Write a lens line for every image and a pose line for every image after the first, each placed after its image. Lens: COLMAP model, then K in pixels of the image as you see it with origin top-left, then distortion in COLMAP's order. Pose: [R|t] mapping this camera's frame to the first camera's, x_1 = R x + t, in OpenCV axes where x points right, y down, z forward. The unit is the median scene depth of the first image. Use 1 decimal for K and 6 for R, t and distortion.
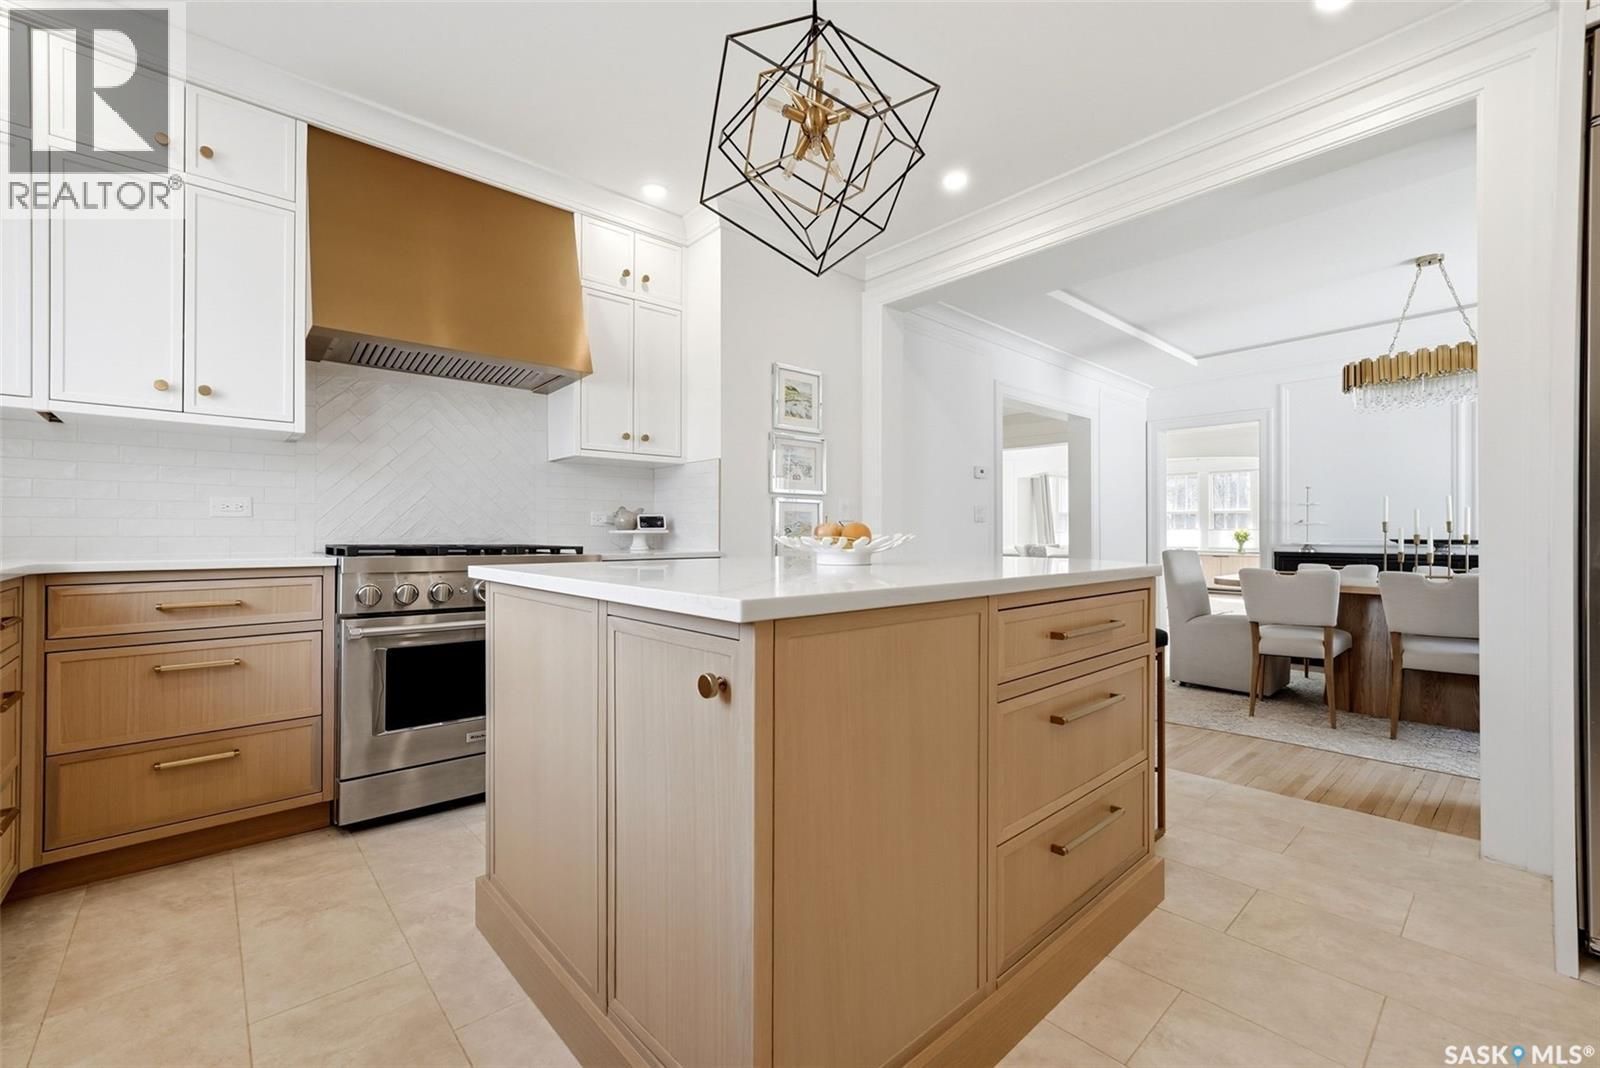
lens RADIAL K [[658.1, 0, 810.4], [0, 658.1, 534.3], [0, 0, 1]] dist [-0.007419, 0.000493]
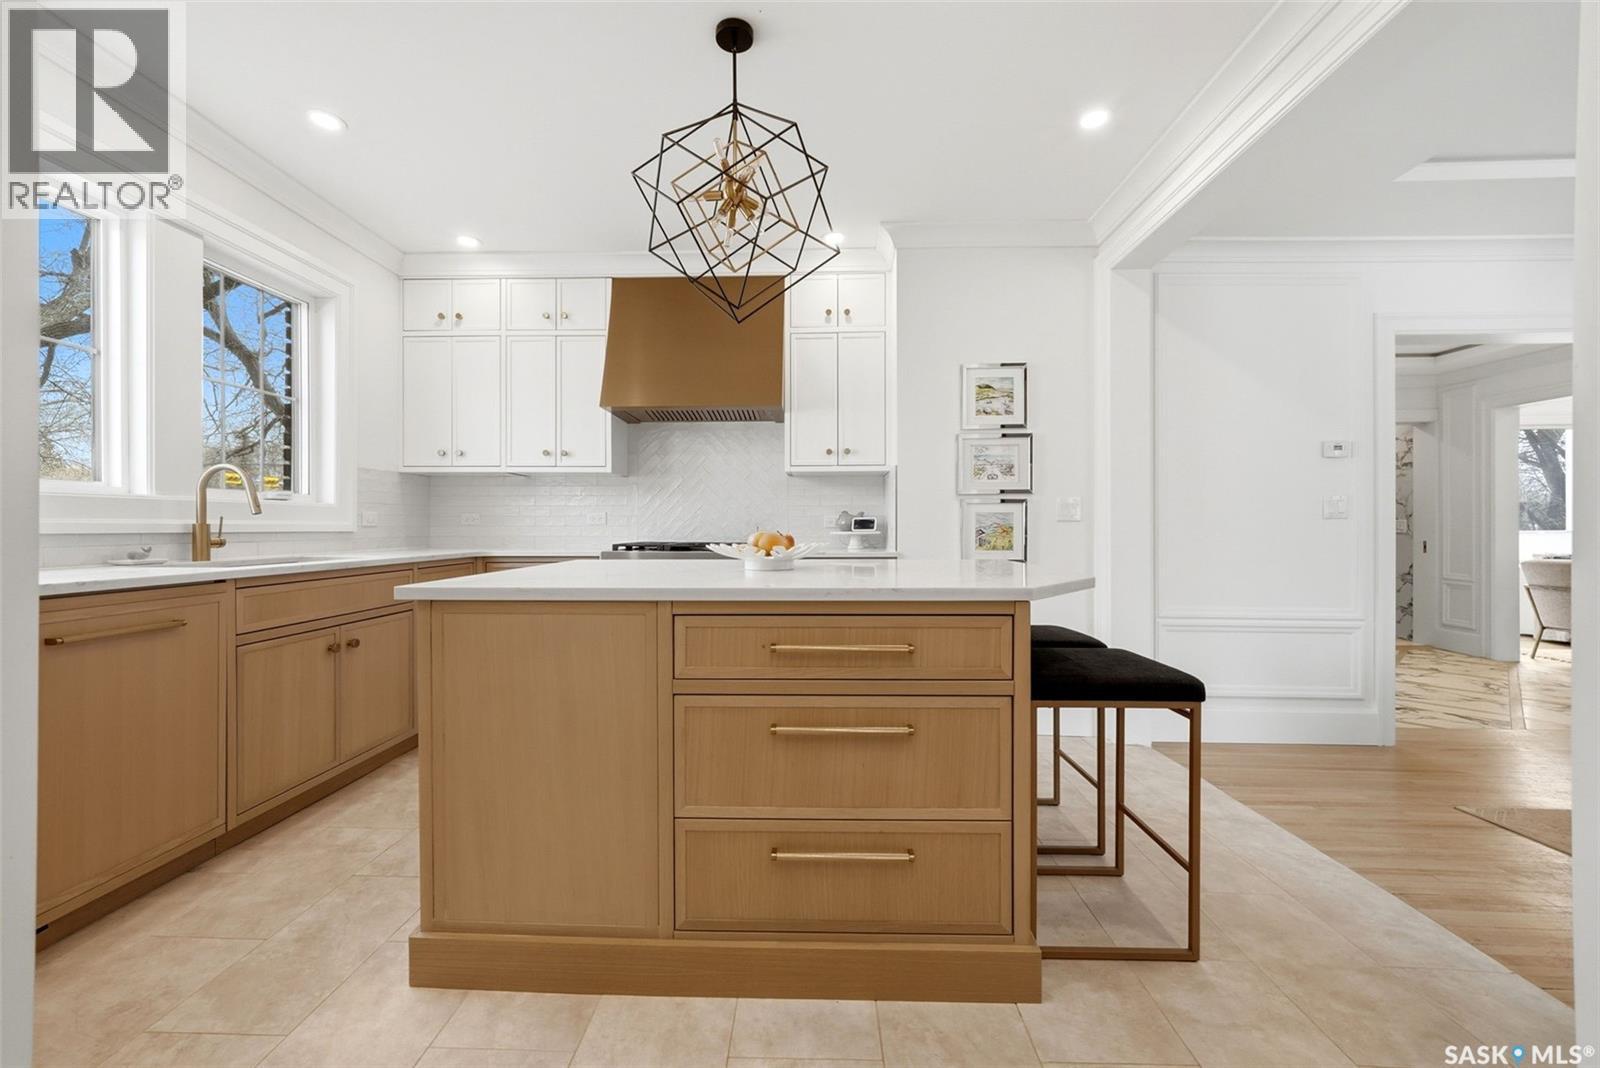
lens RADIAL K [[658.1, 0, 808.9], [0, 658.1, 528.8], [0, 0, 1]] dist [-0.007419, 0.000493]
pose [[0.722725, 0.000531, -0.691135, 0.472646], [0.002218, 0.999993, 0.003087, -0.014879], [0.691132, -0.003764, 0.722719, 0.120525]]
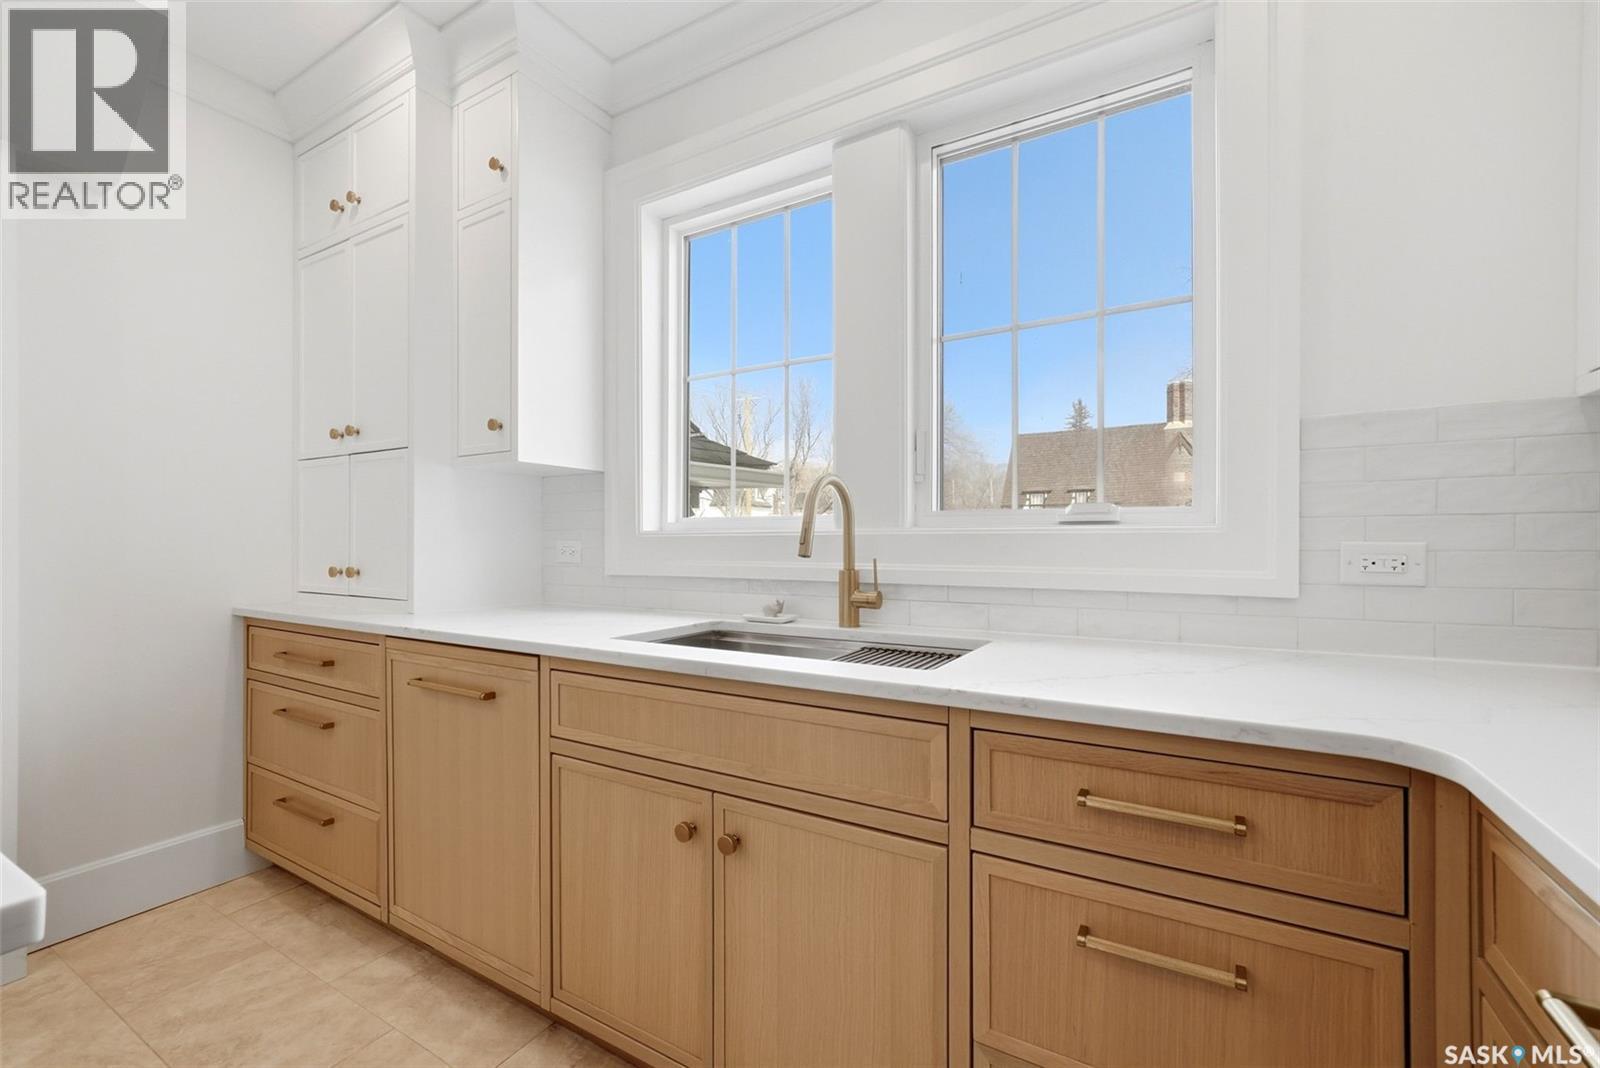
lens RADIAL K [[658.1, 0, 801.8], [0, 658.1, 545.4], [0, 0, 1]] dist [-0.007419, 0.000493]
pose [[-0.958207, 0.000457, -0.286075, -0.357581], [-0.000003, 0.999999, 0.001607, -0.038233], [0.286075, 0.001541, -0.958206, 0.635817]]
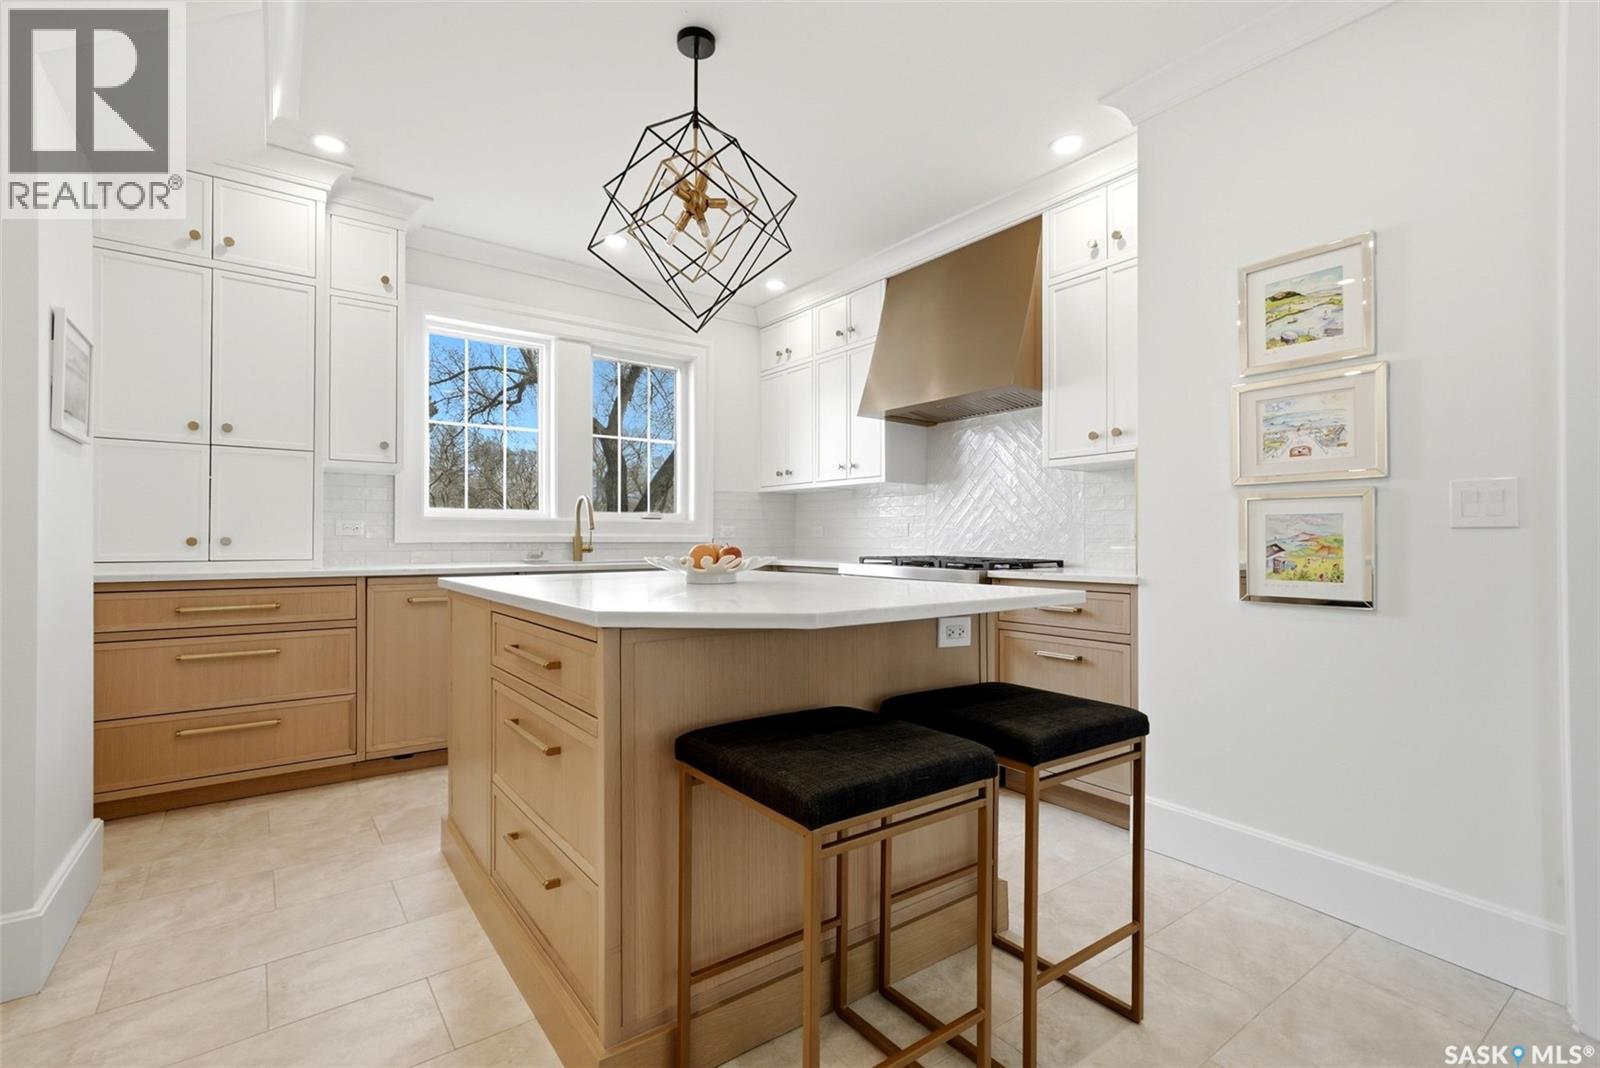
lens RADIAL K [[743.0, 0, 794.0], [0, 743.0, 535.5], [0, 0, 1]] dist [-0.001903, 0.000255]
pose [[-0.111390, -0.006871, -0.993753, 0.668918], [-0.000872, 0.999976, -0.006816, -0.013057], [0.993776, 0.000108, -0.111394, 0.680278]]
